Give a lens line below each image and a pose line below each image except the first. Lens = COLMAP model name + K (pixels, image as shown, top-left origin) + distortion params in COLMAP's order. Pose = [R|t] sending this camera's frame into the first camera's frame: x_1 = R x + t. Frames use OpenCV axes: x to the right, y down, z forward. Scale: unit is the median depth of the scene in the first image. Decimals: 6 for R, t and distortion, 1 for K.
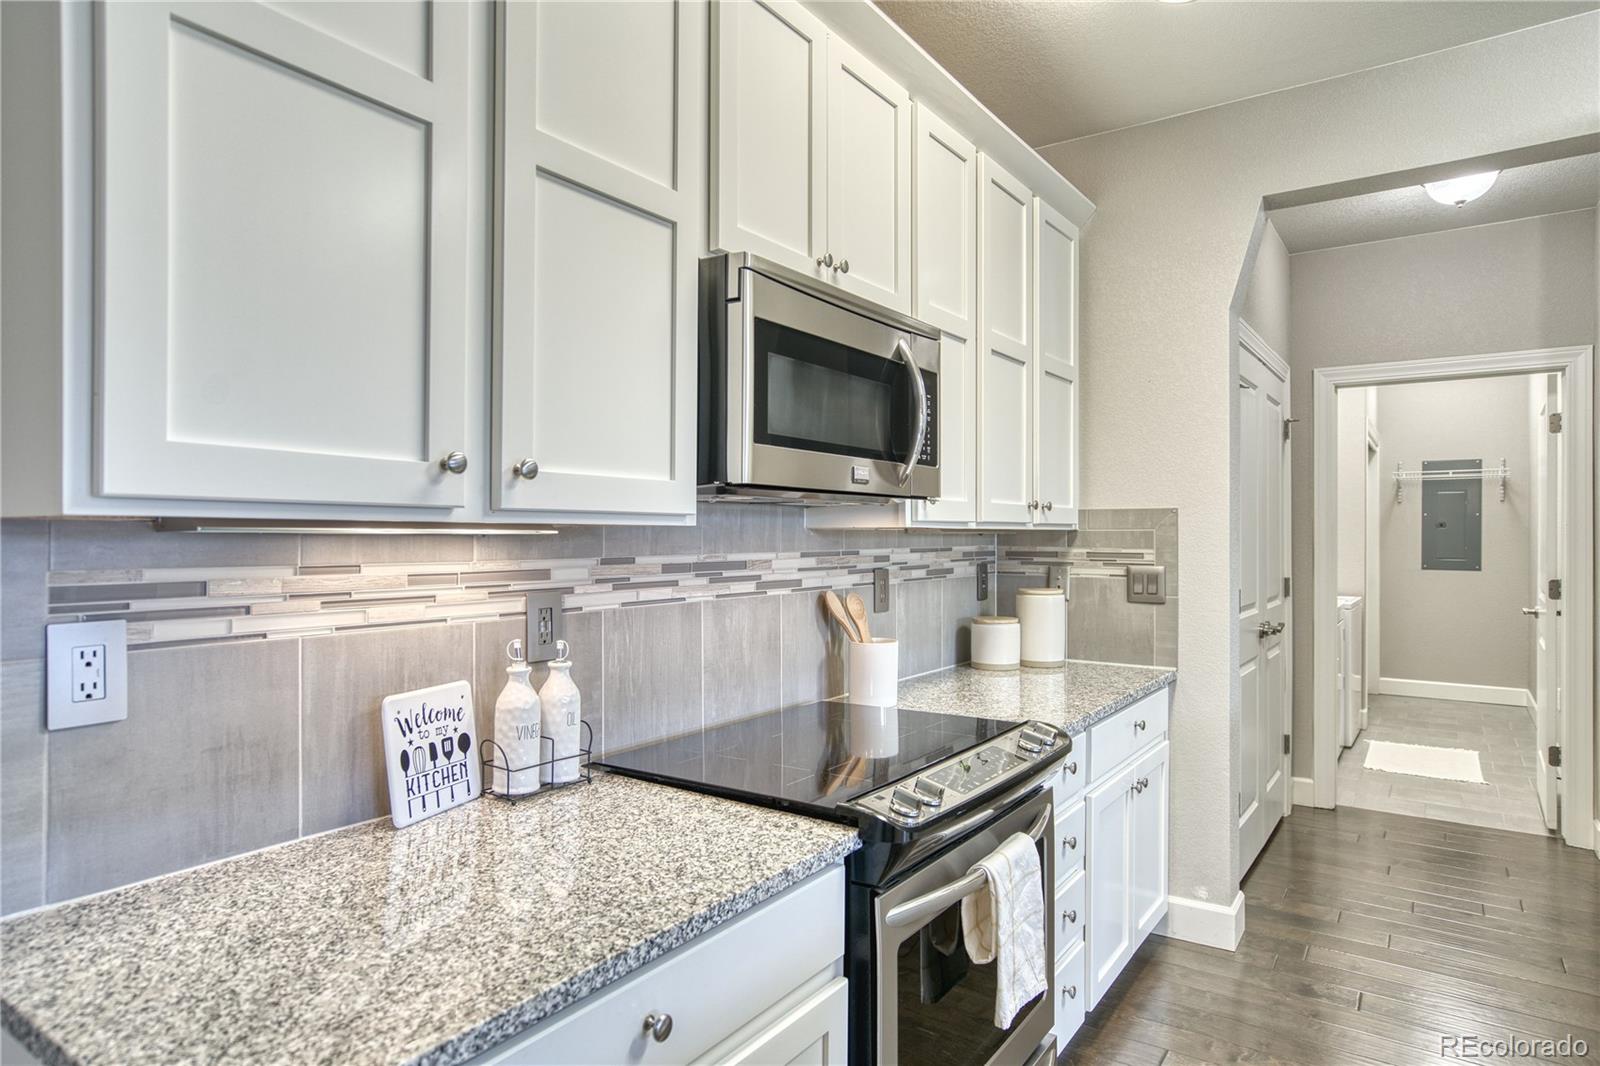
lens RADIAL K [[919.1, 0, 796.9], [0, 919.1, 523.9], [0, 0, 1]] dist [0.008648, 0.002785]
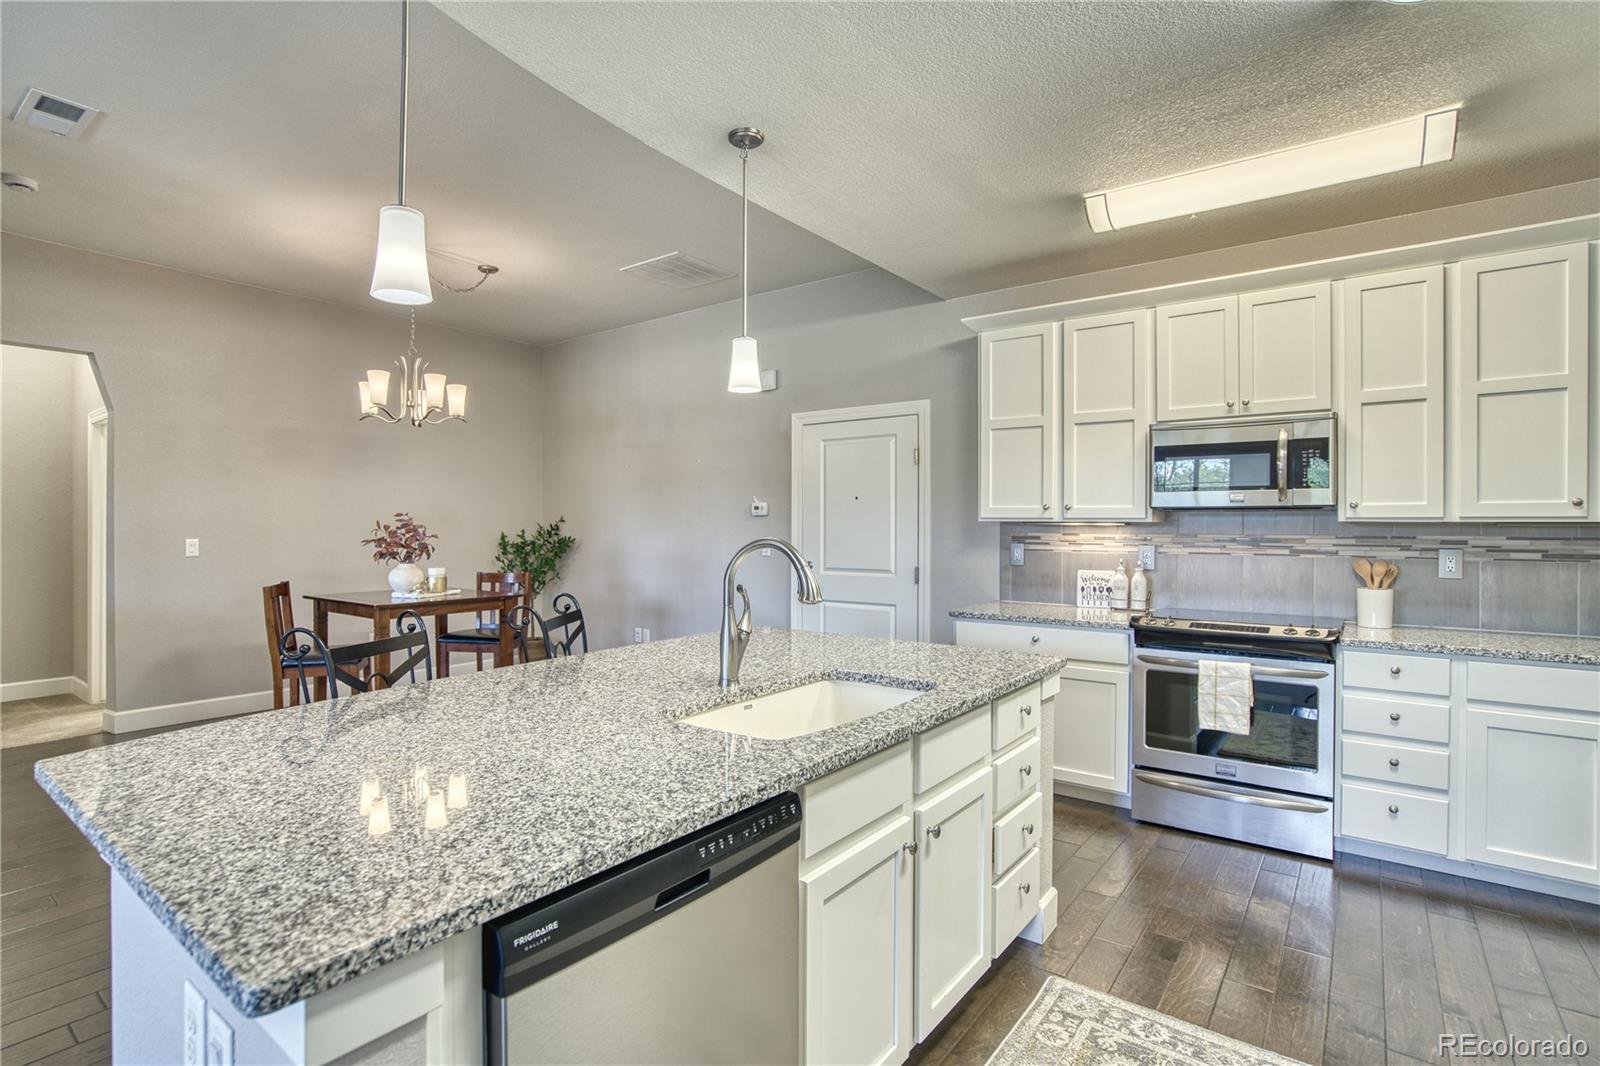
lens RADIAL K [[771.2, 0, 790.7], [0, 771.2, 530.5], [0, 0, 1]] dist [-0.032279, 0.003430]
pose [[-0.027175, 0.010088, -0.999580, 1.482565], [0.011490, 0.999886, 0.009778, -0.005432], [0.999565, -0.011219, -0.027288, -0.022472]]
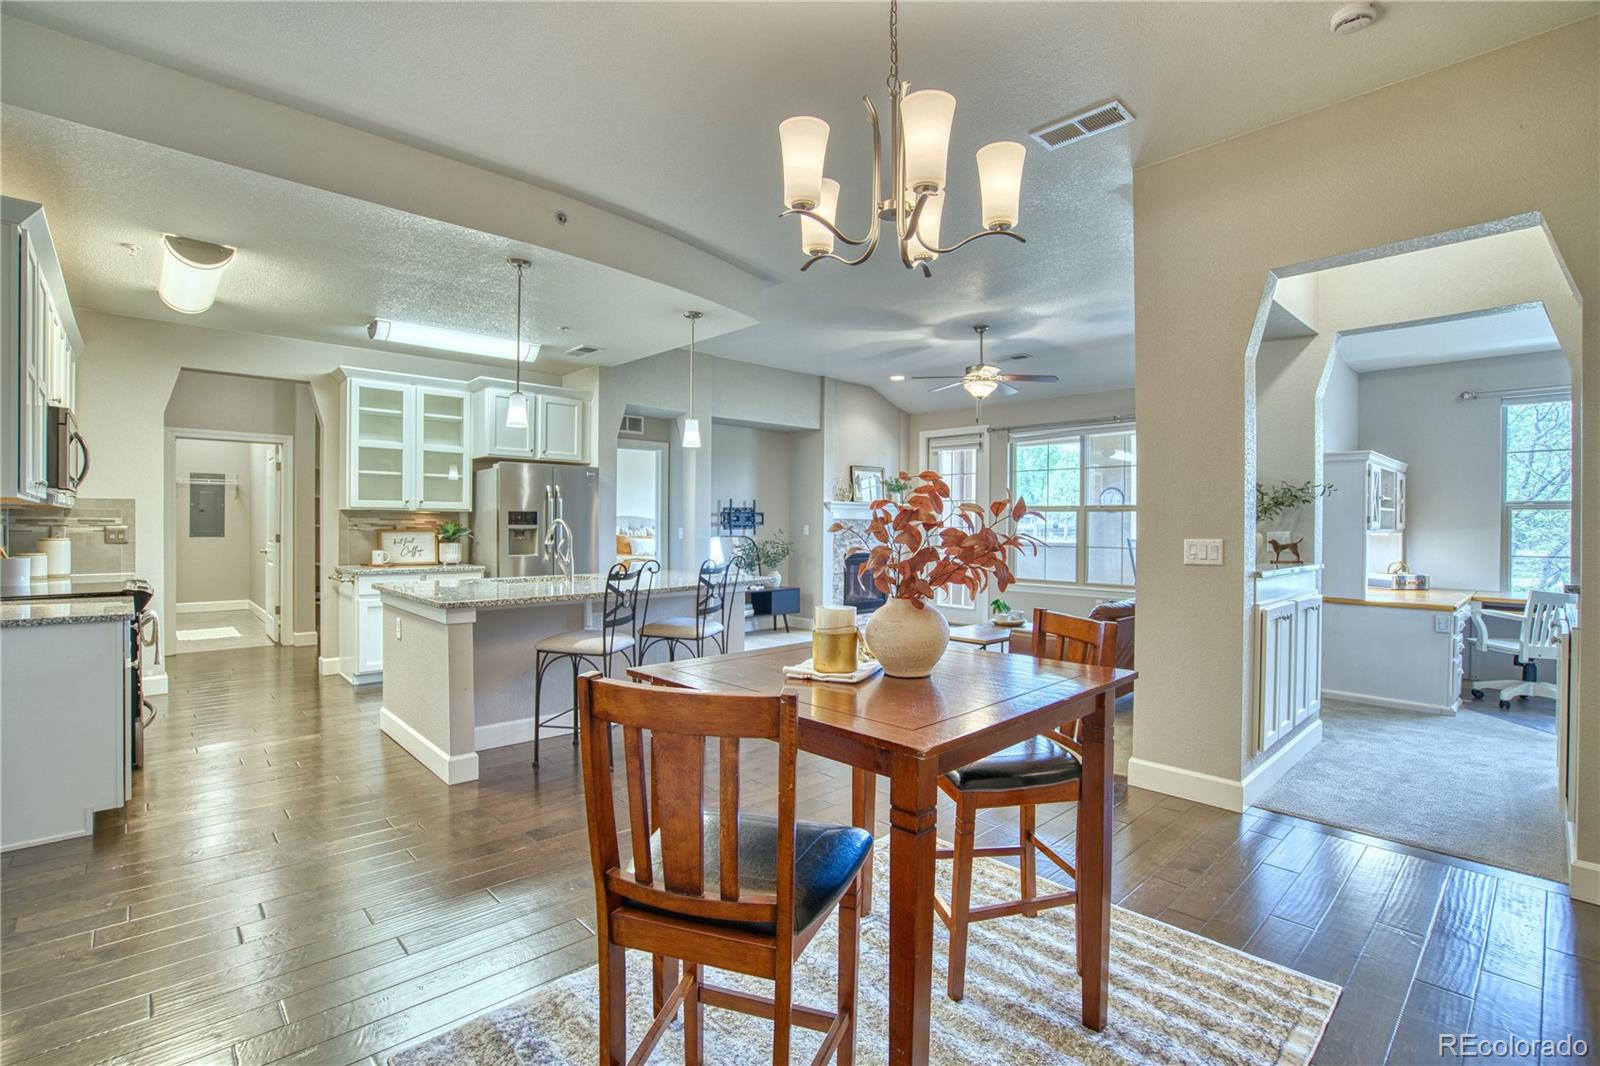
lens RADIAL K [[728.6, 0, 805.1], [0, 728.6, 534.4], [0, 0, 1]] dist [-0.022542, 0.001036]
pose [[0.197074, -0.007938, 0.980356, -1.137948], [-0.021170, 0.999700, 0.012350, 0.014894], [-0.980160, -0.023187, 0.196847, -1.068498]]
